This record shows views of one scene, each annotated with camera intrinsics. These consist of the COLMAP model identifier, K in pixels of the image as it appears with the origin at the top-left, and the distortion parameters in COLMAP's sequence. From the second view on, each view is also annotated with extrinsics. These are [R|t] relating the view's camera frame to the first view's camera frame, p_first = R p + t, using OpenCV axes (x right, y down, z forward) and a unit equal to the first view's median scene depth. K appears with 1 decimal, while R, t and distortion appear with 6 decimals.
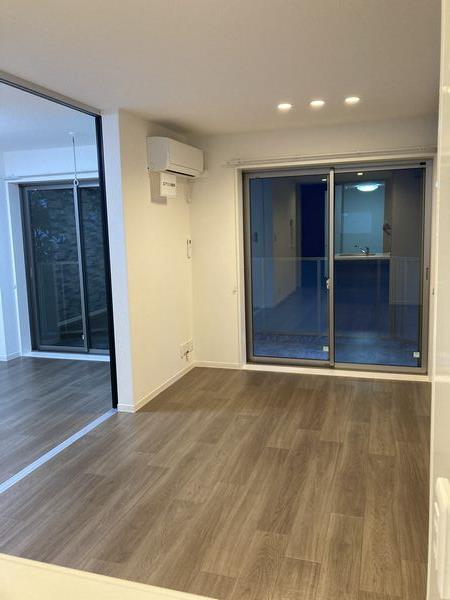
lens RADIAL K [[486.6, 0, 224.2], [0, 486.6, 302.1], [0, 0, 1]] dist [0.009082, 0.008608]
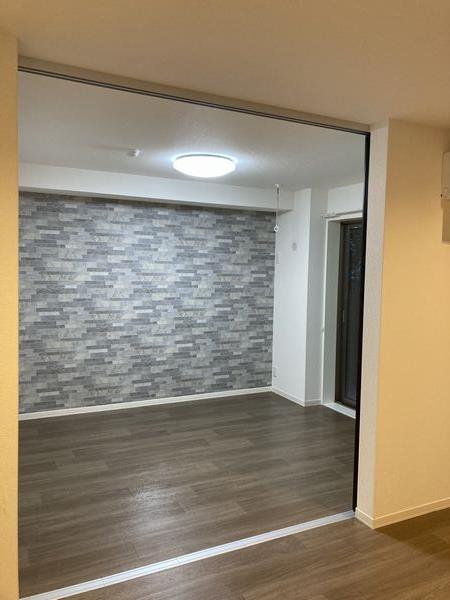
lens RADIAL K [[486.6, 0, 224.0], [0, 486.6, 299.9], [0, 0, 1]] dist [0.009082, 0.008608]
pose [[0.699519, 0.084566, -0.709592, 0.121992], [-0.140148, 0.989925, -0.020184, -0.053194], [0.700736, 0.113567, 0.704323, 0.245863]]
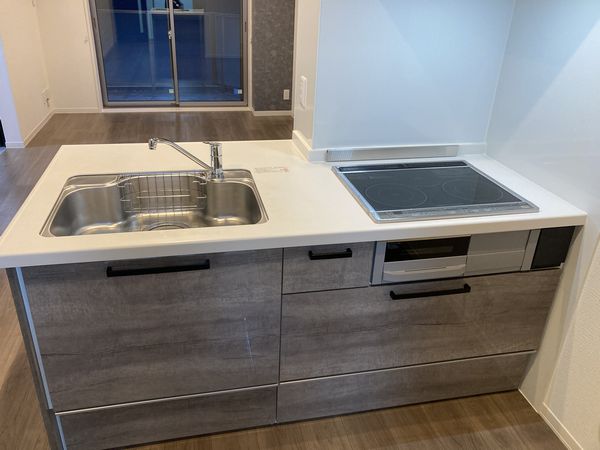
lens RADIAL K [[486.6, 0, 302.2], [0, 486.6, 225.6], [0, 0, 1]] dist [0.009082, 0.008608]
pose [[0.860960, -0.172544, 0.478514, -0.169927], [0.013252, 0.948002, 0.317990, 0.031350], [-0.508499, -0.267435, 0.818478, -0.301724]]
